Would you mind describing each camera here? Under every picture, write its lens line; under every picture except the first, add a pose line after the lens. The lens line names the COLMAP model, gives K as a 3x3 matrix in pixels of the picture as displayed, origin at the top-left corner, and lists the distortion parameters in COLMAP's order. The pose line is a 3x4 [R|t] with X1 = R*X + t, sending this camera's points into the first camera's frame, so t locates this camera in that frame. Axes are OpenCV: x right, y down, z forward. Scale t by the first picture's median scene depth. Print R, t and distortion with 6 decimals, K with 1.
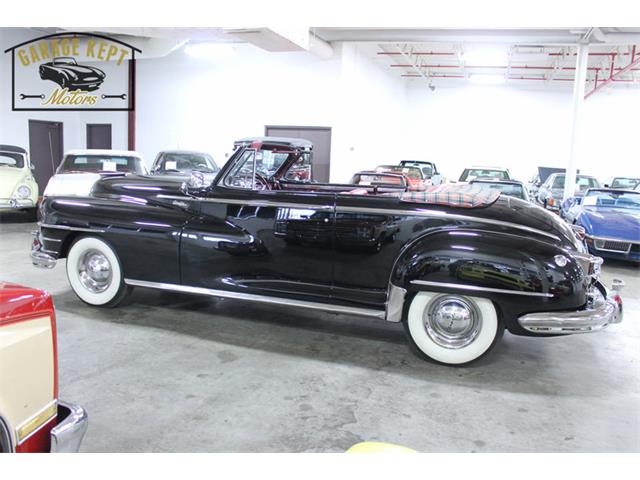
lens RADIAL K [[556.7, 0, 320.0], [0, 556.7, 240.0], [0, 0, 1]] dist [-0.154349, 0.125162]
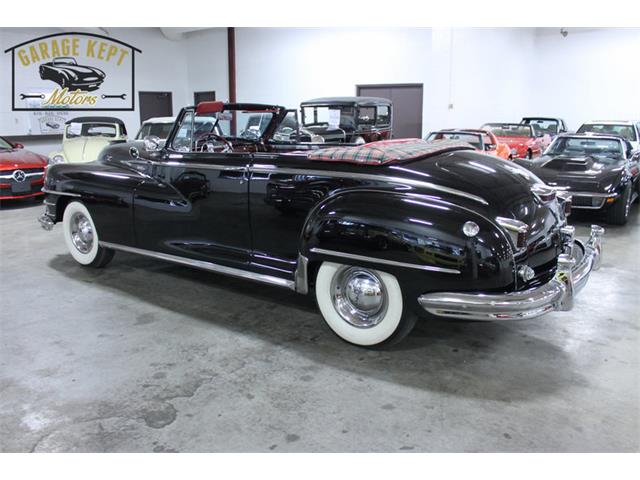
lens RADIAL K [[564.5, 0, 320.0], [0, 564.5, 240.0], [0, 0, 1]] dist [-0.155250, 0.133768]
pose [[0.956689, 0.020507, -0.290389, 0.393126], [-0.002325, 0.998022, 0.062819, 0.002230], [0.291102, -0.059423, 0.954845, 0.121069]]
